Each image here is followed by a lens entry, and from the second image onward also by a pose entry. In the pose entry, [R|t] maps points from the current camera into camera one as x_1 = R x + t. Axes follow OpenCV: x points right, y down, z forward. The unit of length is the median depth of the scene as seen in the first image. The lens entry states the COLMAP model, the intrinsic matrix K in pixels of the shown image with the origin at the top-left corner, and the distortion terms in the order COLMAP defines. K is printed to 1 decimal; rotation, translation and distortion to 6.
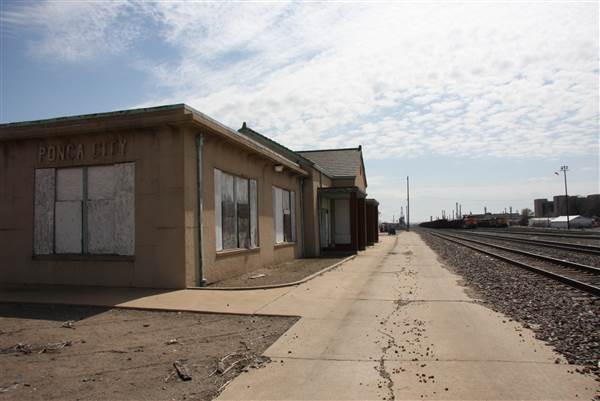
lens RADIAL K [[470.7, 0, 289.4], [0, 470.7, 195.0], [0, 0, 1]] dist [-0.152055, 0.094430]
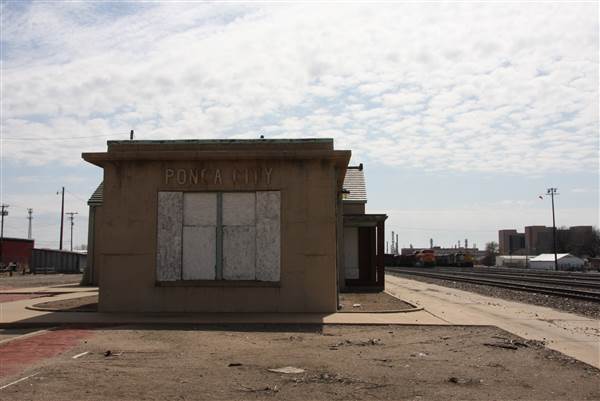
lens RADIAL K [[664.9, 0, 292.6], [0, 664.9, 201.4], [0, 0, 1]] dist [0.013949, 0.000000]
pose [[0.980346, 0.039407, 0.193312, -0.567414], [-0.035519, 0.999092, -0.023539, -0.013216], [-0.194064, 0.016210, 0.980855, -0.438335]]
